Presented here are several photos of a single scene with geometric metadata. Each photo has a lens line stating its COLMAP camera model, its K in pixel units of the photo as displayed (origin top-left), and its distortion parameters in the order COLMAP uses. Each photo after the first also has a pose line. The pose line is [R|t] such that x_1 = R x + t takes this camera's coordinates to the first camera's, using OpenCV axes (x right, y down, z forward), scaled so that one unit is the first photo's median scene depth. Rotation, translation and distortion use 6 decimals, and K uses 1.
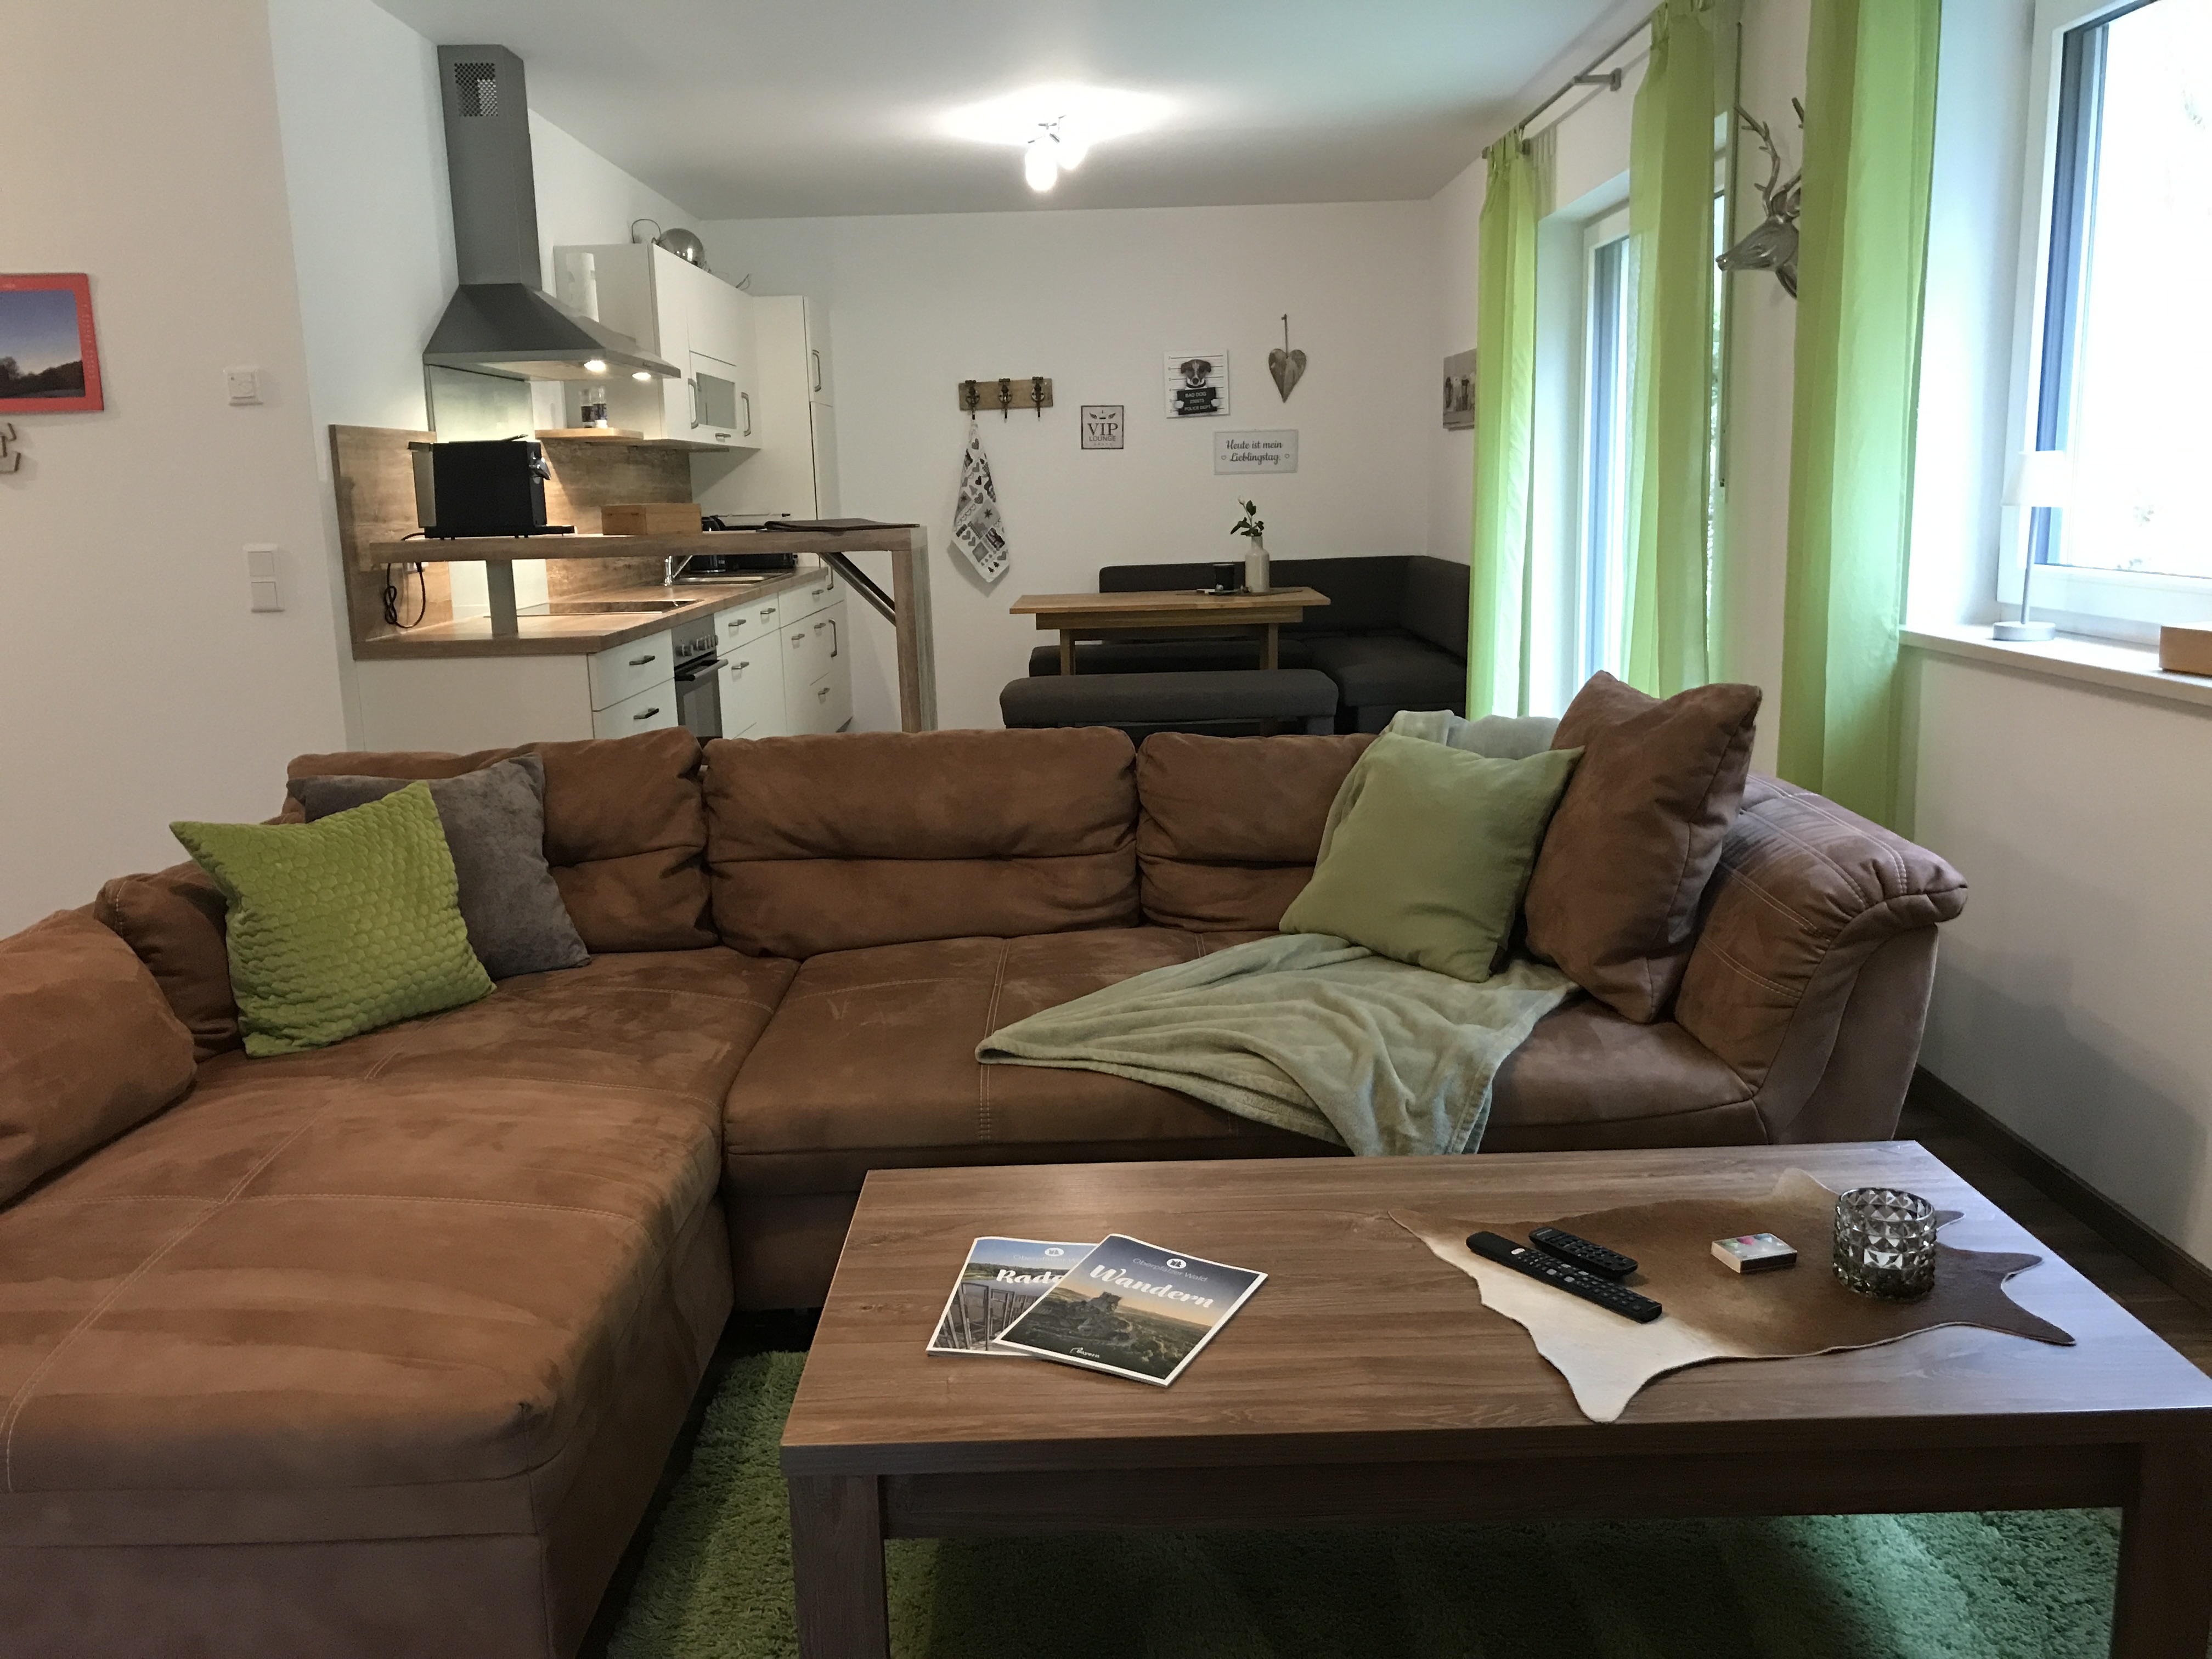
lens RADIAL K [[1835.4, 0, 1113.8], [0, 1835.4, 828.8], [0, 0, 1]] dist [0.068797, -0.056755]
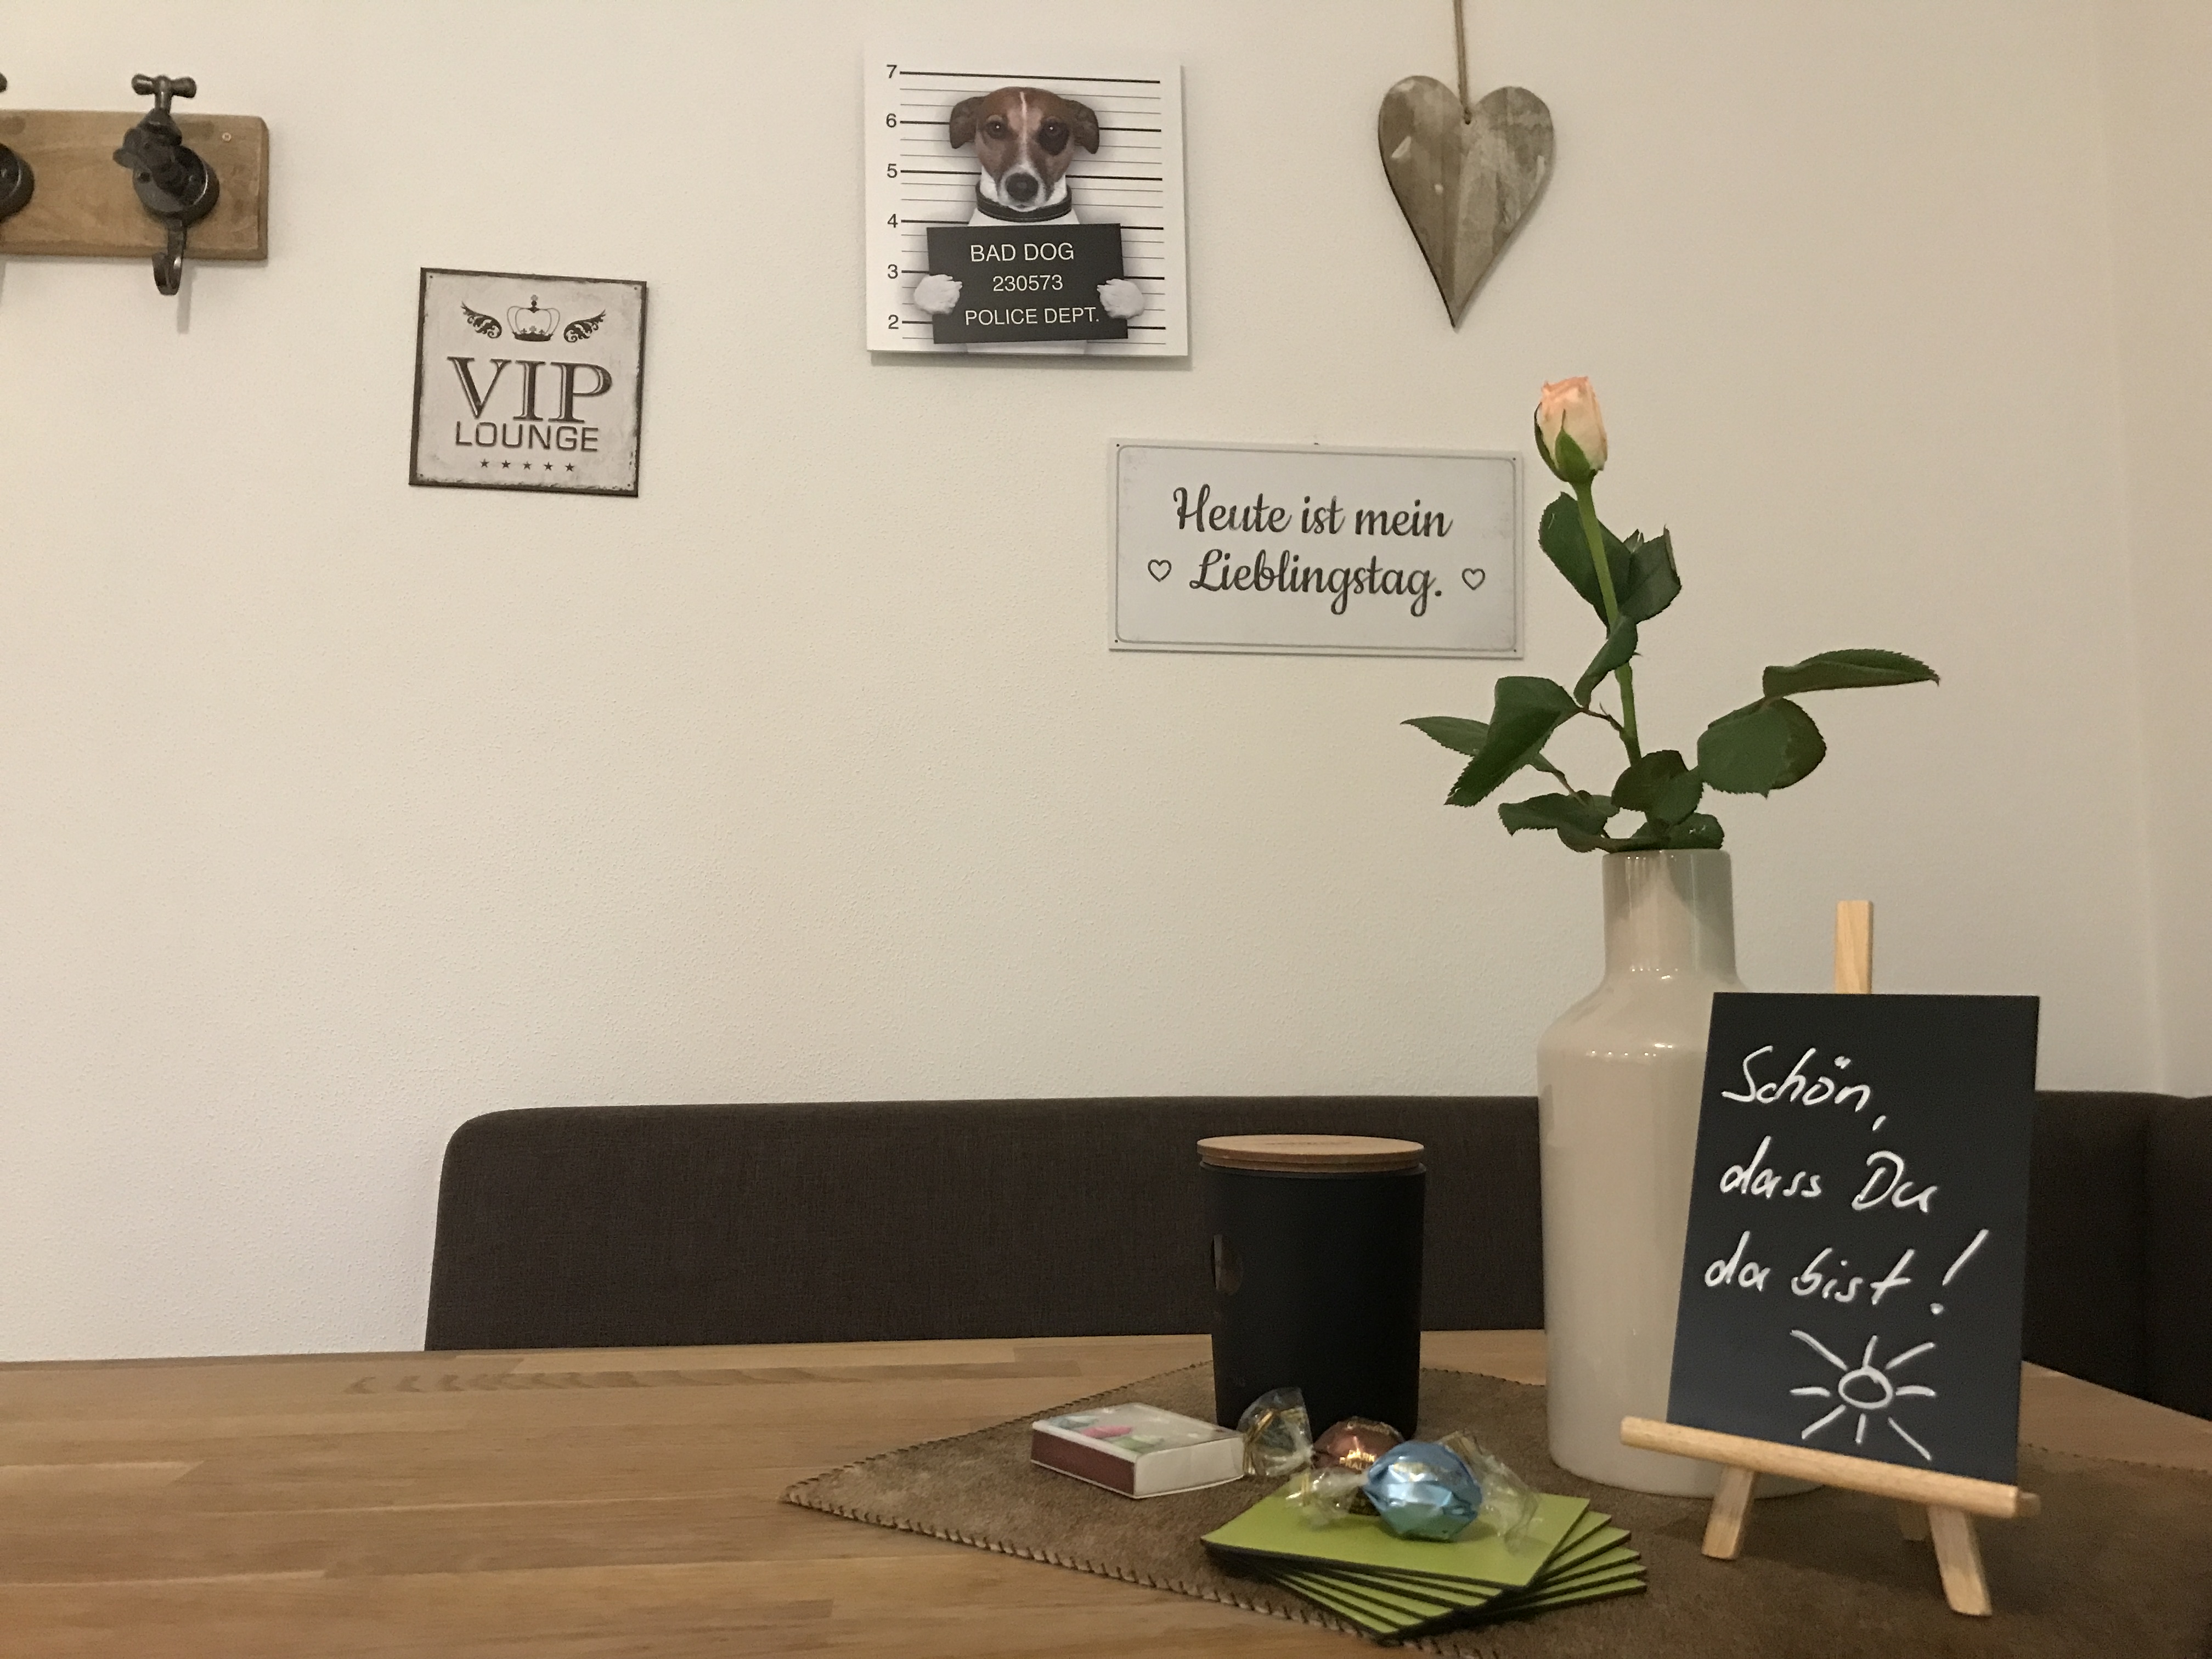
lens RADIAL K [[1835.4, 0, 1108.4], [0, 1835.4, 831.5], [0, 0, 1]] dist [0.068797, -0.056755]
pose [[0.995403, 0.030167, 0.090900, 0.037512], [-0.002362, 0.956544, -0.291579, -0.118354], [-0.095746, 0.290024, 0.952218, 0.827316]]
